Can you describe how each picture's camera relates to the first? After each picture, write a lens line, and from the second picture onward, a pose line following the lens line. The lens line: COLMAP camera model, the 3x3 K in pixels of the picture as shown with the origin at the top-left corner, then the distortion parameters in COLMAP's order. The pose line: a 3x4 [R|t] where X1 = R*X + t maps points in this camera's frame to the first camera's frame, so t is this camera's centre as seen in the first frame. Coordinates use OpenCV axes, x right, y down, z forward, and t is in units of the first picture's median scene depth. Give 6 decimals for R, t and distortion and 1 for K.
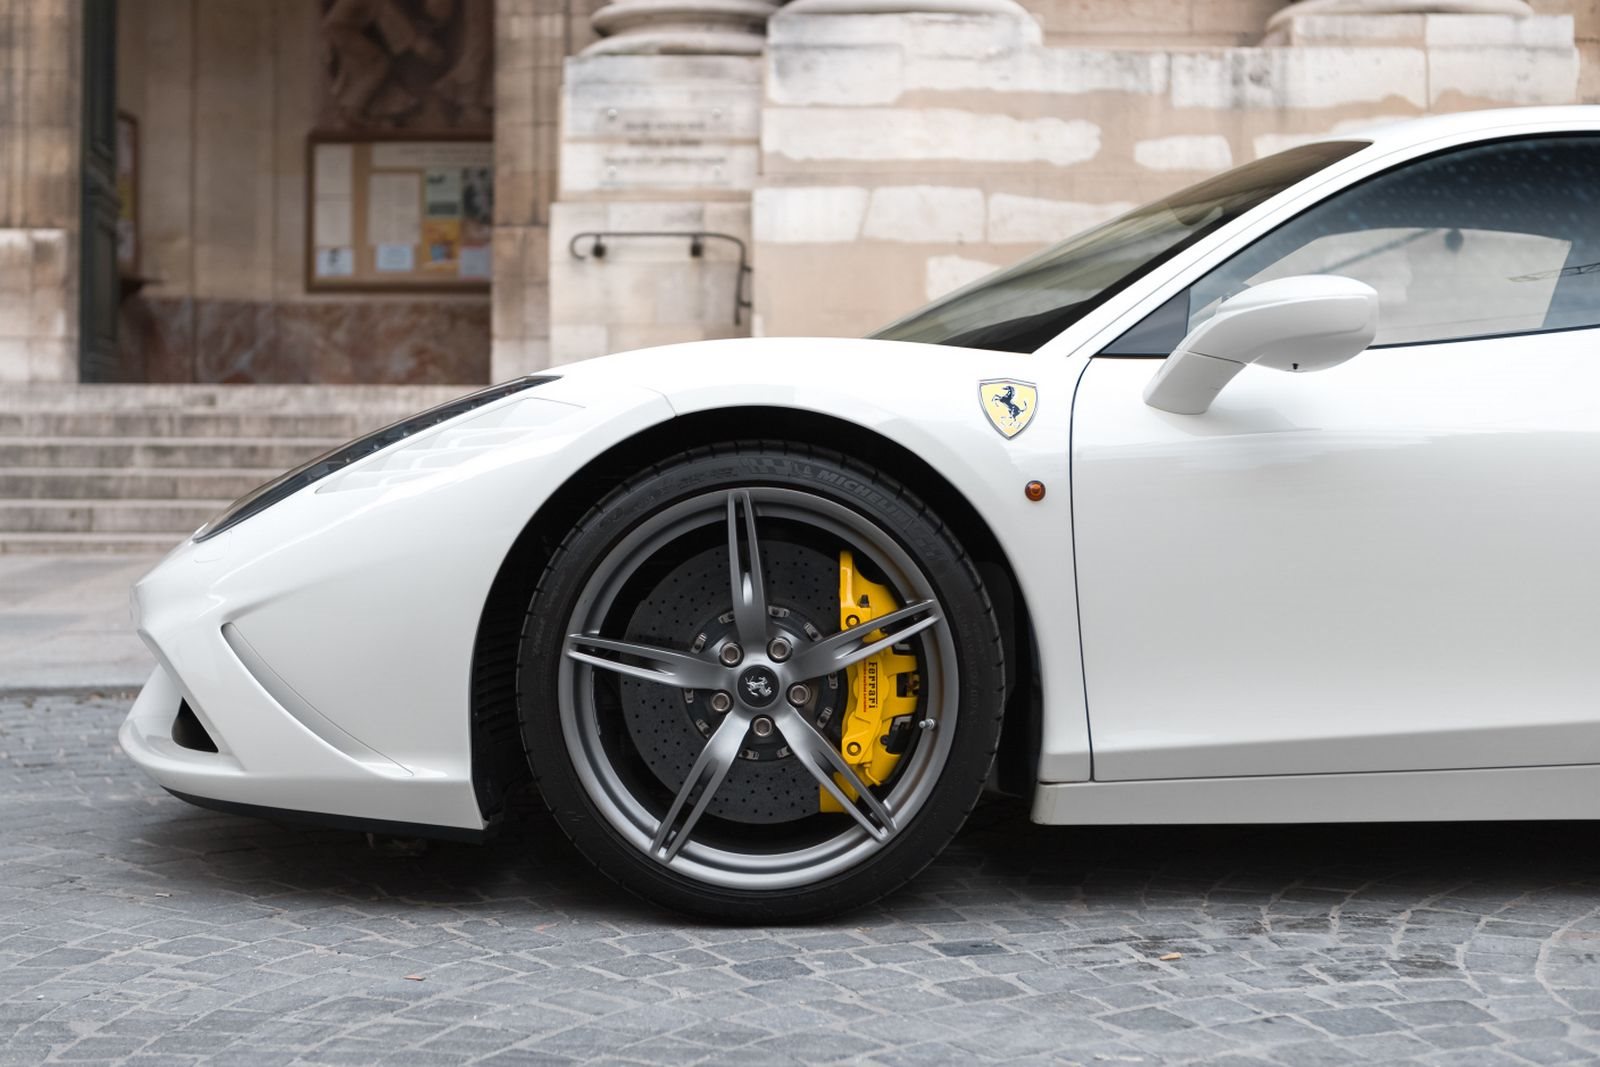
lens RADIAL K [[1999.6, 0, 800.0], [0, 1999.6, 533.5], [0, 0, 1]] dist [-0.017918, -0.037811]
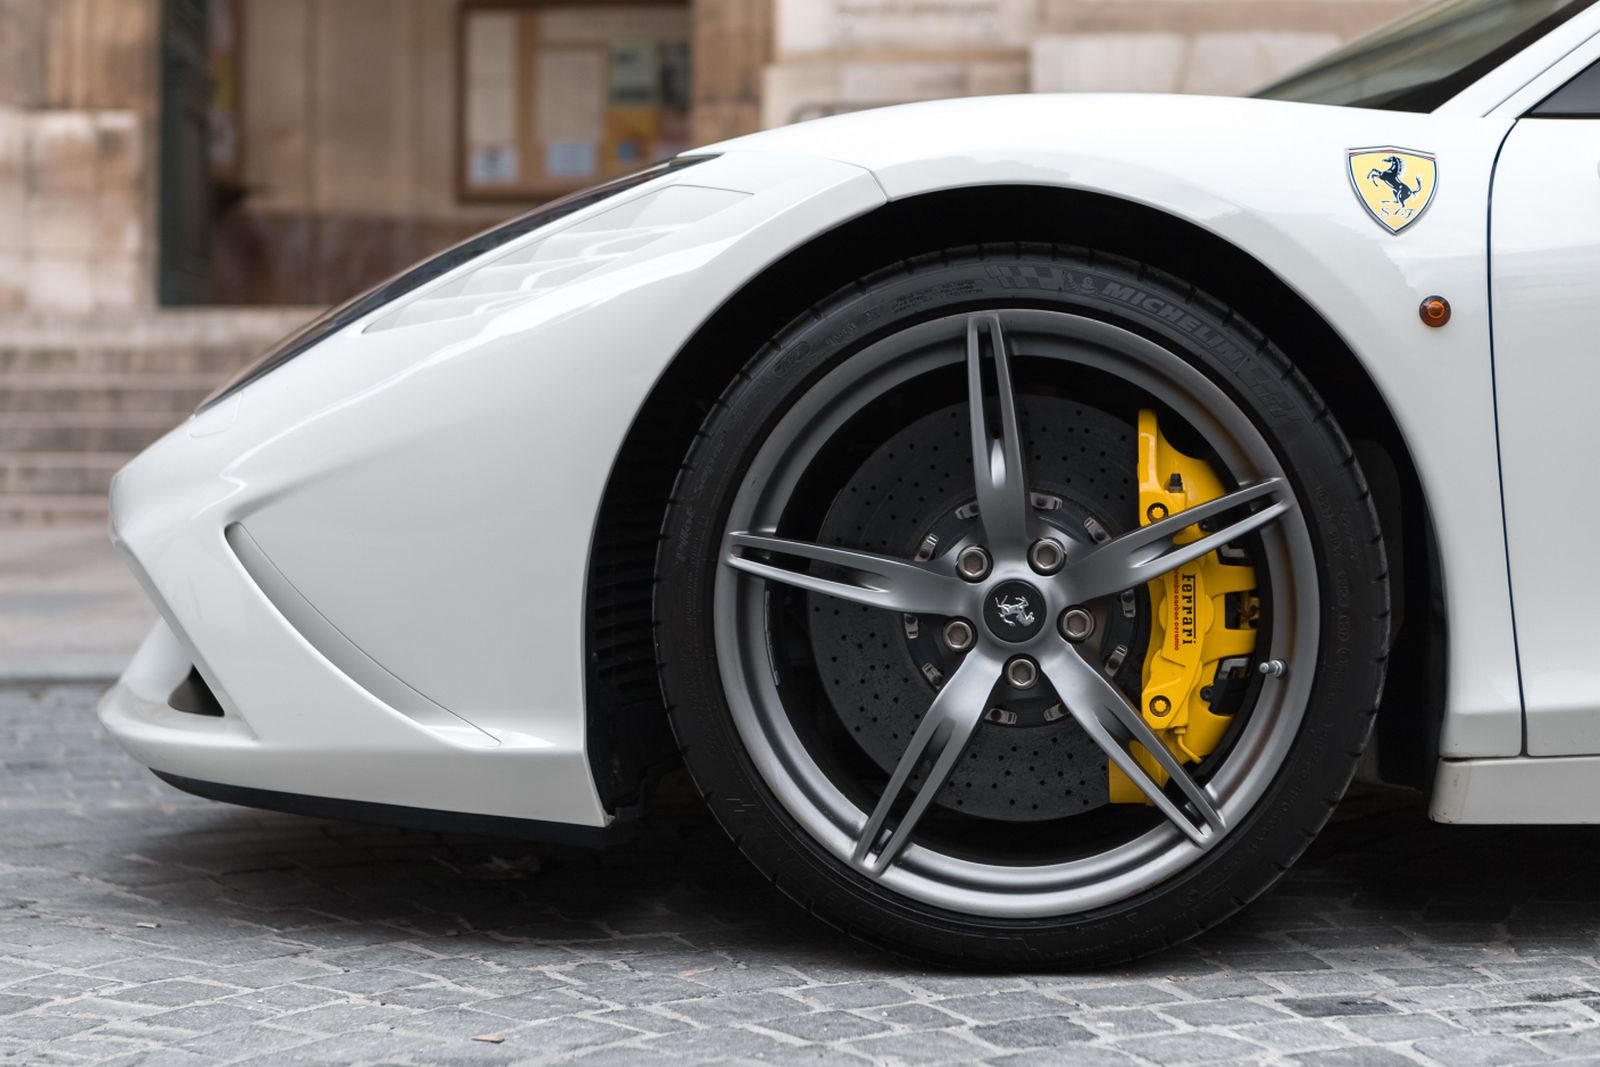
lens RADIAL K [[2552.8, 0, 947.5], [0, 2552.8, 527.4], [0, 0, 1]] dist [-0.041304, -0.041879]
pose [[0.998107, -0.003652, -0.061388, 0.007296], [0.003261, 0.999974, -0.006471, 0.044476], [0.061410, 0.006258, 0.998093, 0.127331]]
